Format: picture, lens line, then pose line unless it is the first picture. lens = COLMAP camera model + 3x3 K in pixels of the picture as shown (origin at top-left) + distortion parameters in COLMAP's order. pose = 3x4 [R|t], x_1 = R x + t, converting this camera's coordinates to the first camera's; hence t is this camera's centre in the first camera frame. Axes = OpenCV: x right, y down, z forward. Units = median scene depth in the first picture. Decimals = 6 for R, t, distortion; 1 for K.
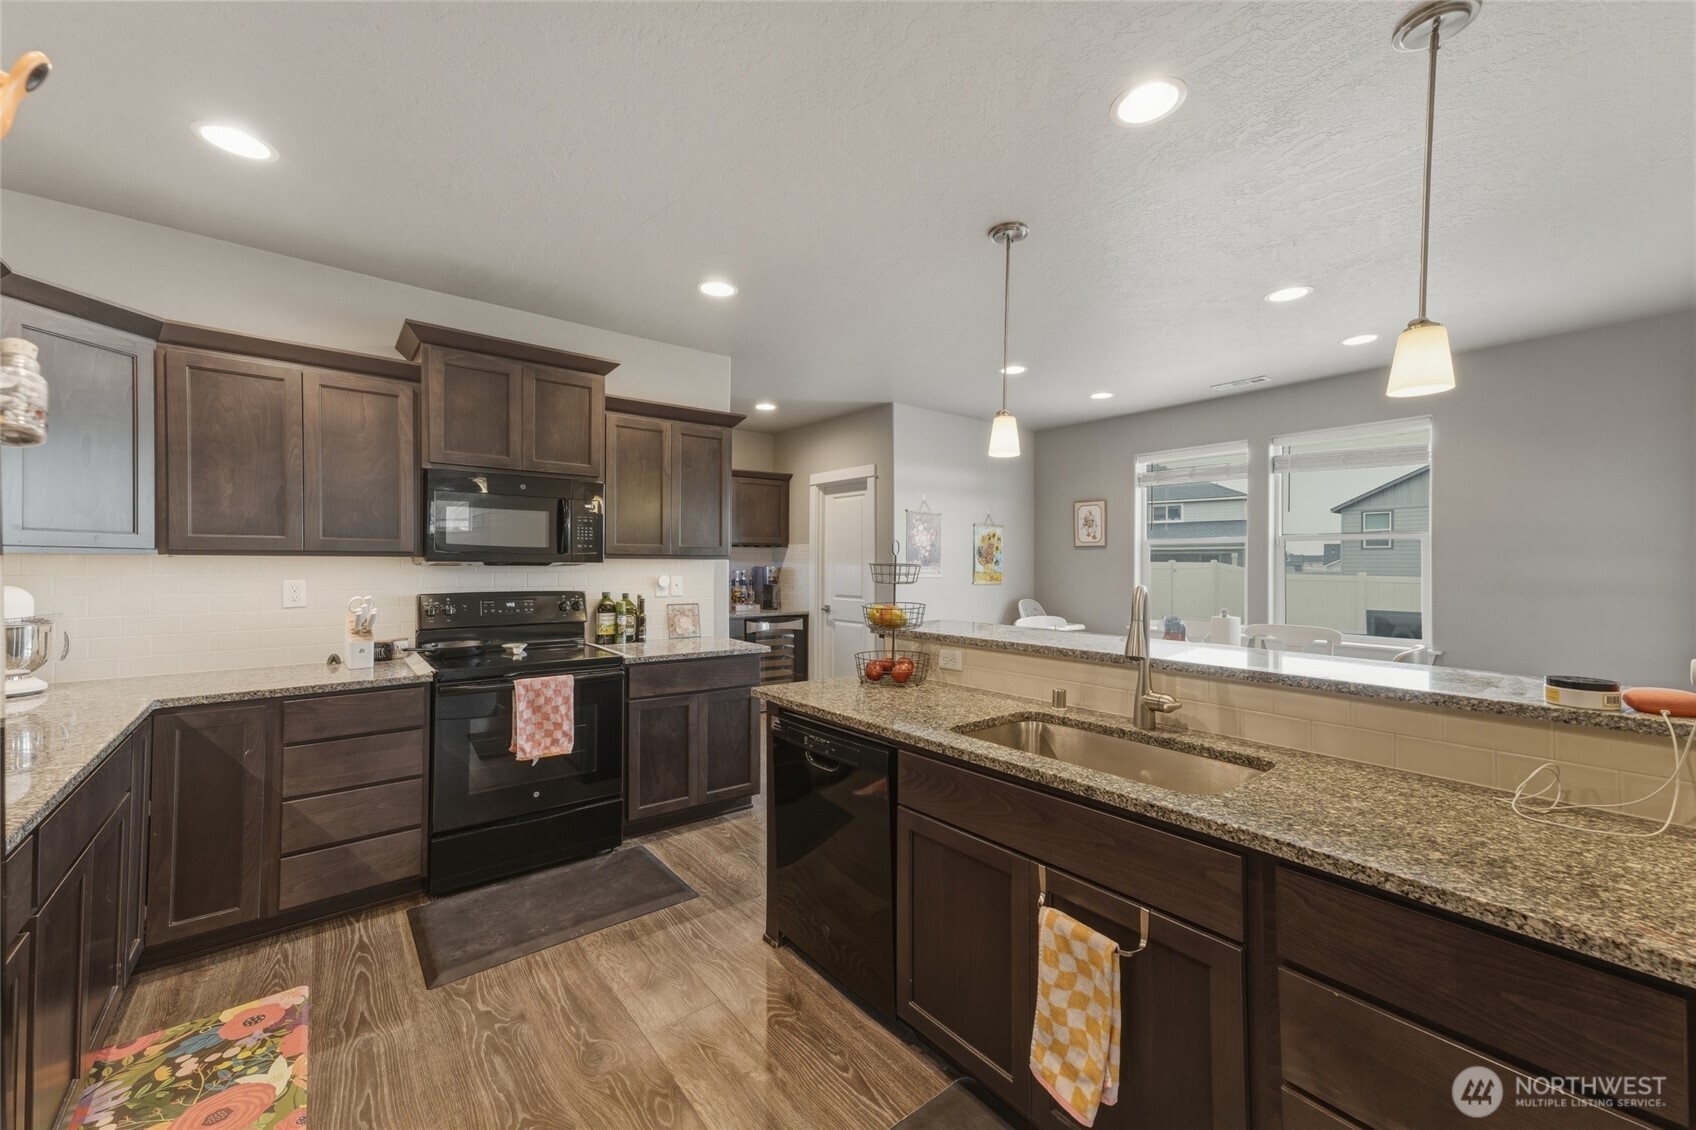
lens RADIAL K [[670.4, 0, 842.6], [0, 670.4, 562.6], [0, 0, 1]] dist [0.006576, 0.005106]
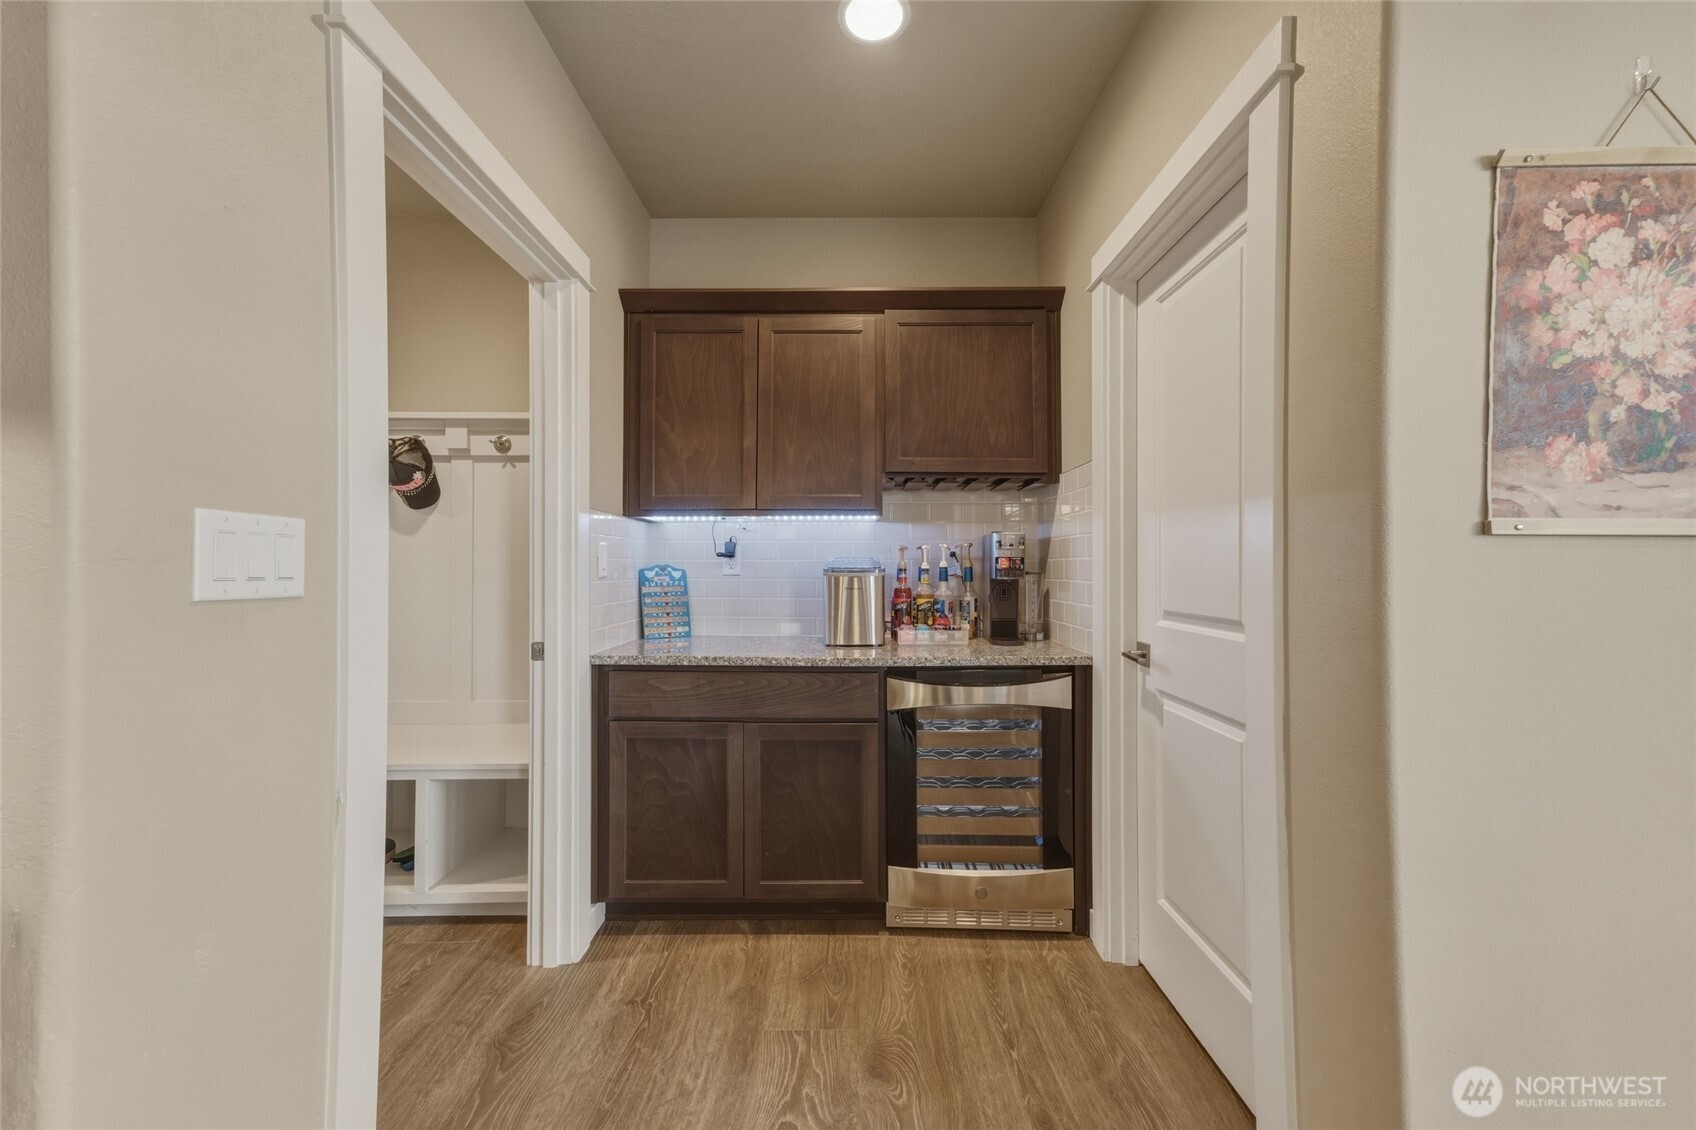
lens RADIAL K [[670.4, 0, 840.5], [0, 670.4, 566.5], [0, 0, 1]] dist [0.006576, 0.005106]
pose [[0.769856, -0.004310, -0.638203, 0.144948], [0.004694, 0.999988, -0.001091, 0.051644], [0.638200, -0.002156, 0.769867, 1.396289]]
